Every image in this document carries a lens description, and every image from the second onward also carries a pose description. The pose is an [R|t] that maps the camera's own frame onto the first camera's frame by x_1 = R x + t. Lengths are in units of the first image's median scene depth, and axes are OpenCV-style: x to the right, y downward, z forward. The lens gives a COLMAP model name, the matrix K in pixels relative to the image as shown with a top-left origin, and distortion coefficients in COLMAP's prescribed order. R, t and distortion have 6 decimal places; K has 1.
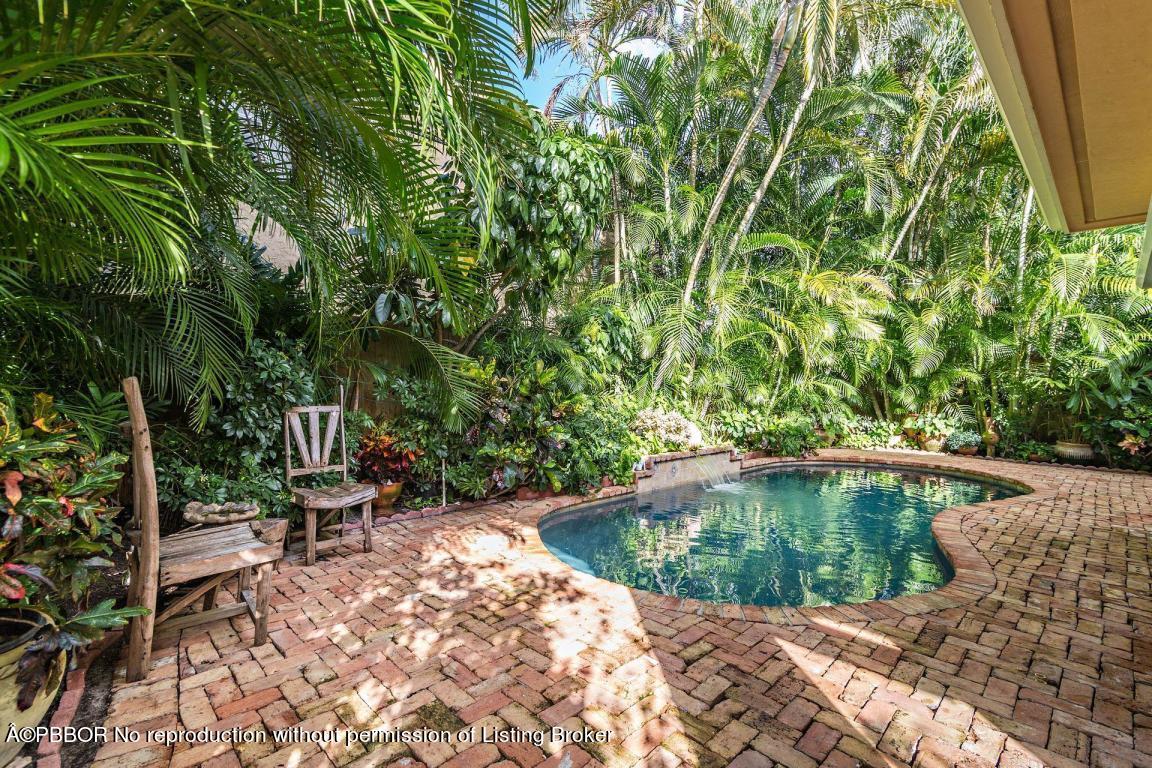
lens RADIAL K [[536.5, 0, 568.8], [0, 536.5, 386.0], [0, 0, 1]] dist [-0.000075, 0.000586]
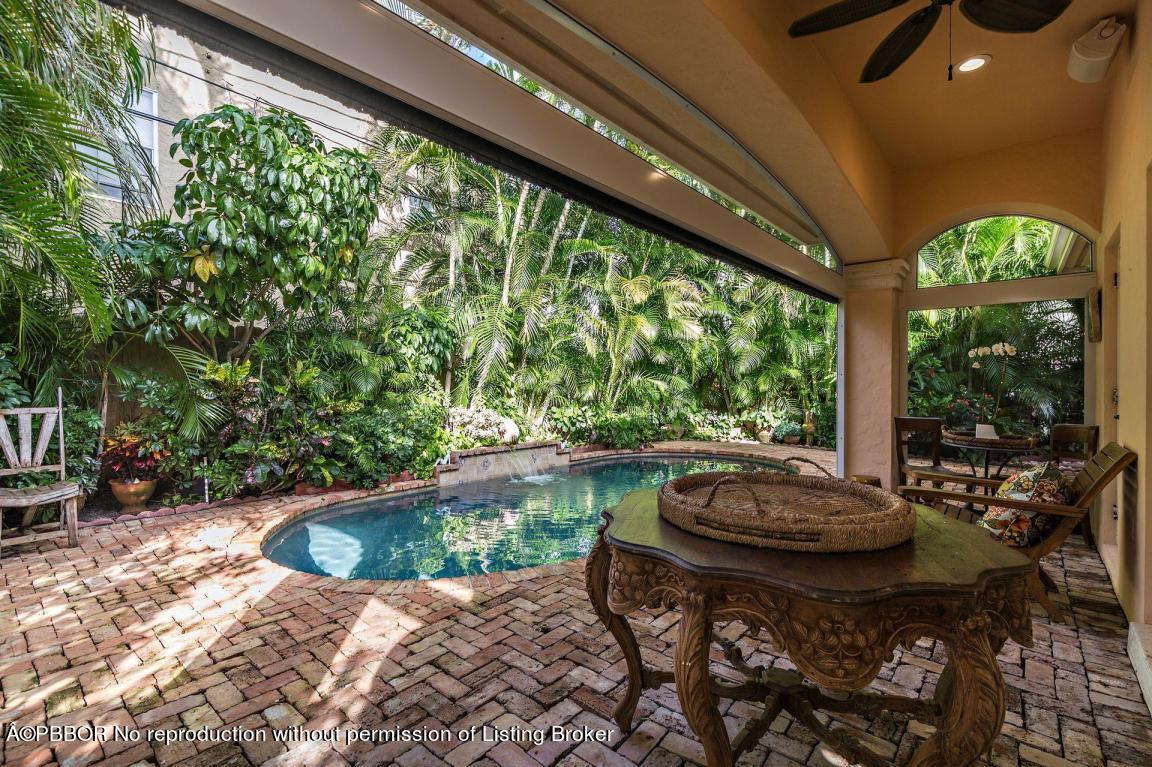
lens RADIAL K [[536.5, 0, 582.5], [0, 536.5, 383.0], [0, 0, 1]] dist [-0.000075, 0.000586]
pose [[0.996220, -0.009797, 0.086309, 0.286605], [0.009908, 0.999951, -0.000861, 0.000379], [-0.086296, 0.001713, 0.996268, -0.067442]]
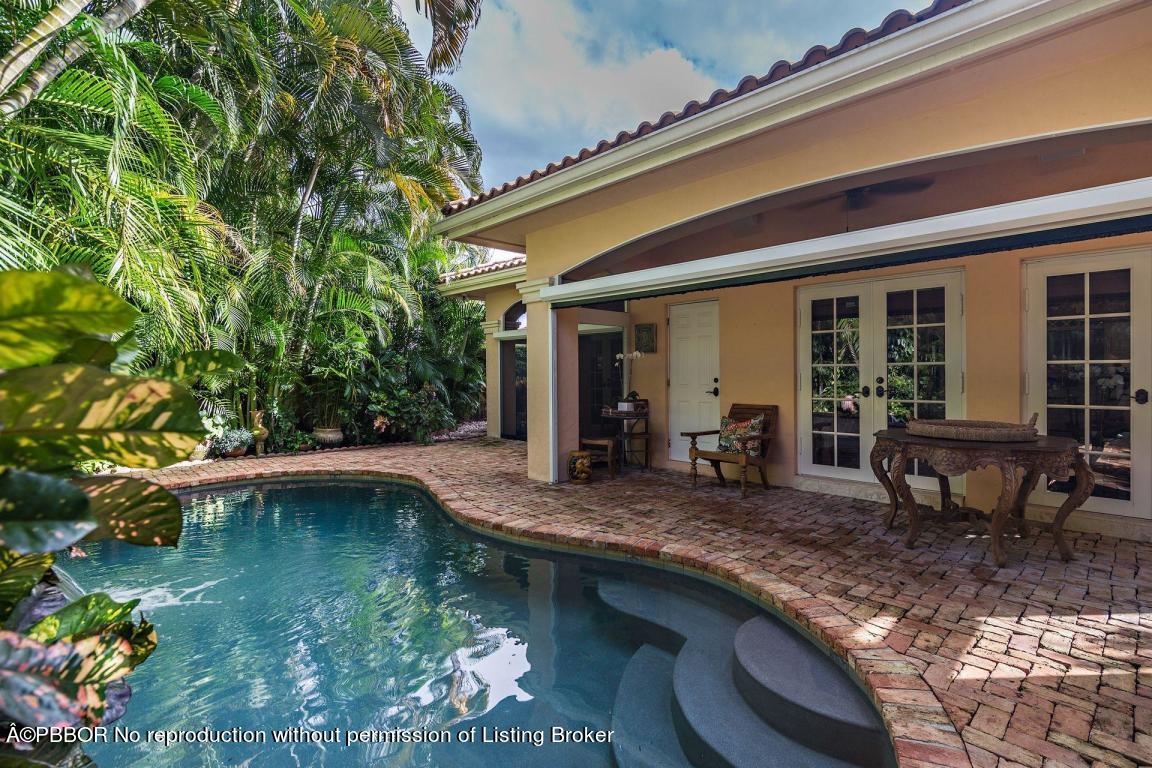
lens RADIAL K [[536.5, 0, 580.9], [0, 536.5, 377.7], [0, 0, 1]] dist [-0.000075, 0.000586]
pose [[0.000527, -0.017121, 0.999853, -0.148364], [0.009003, 0.999813, 0.017116, -0.010332], [-0.999959, 0.008993, 0.000682, 0.566592]]
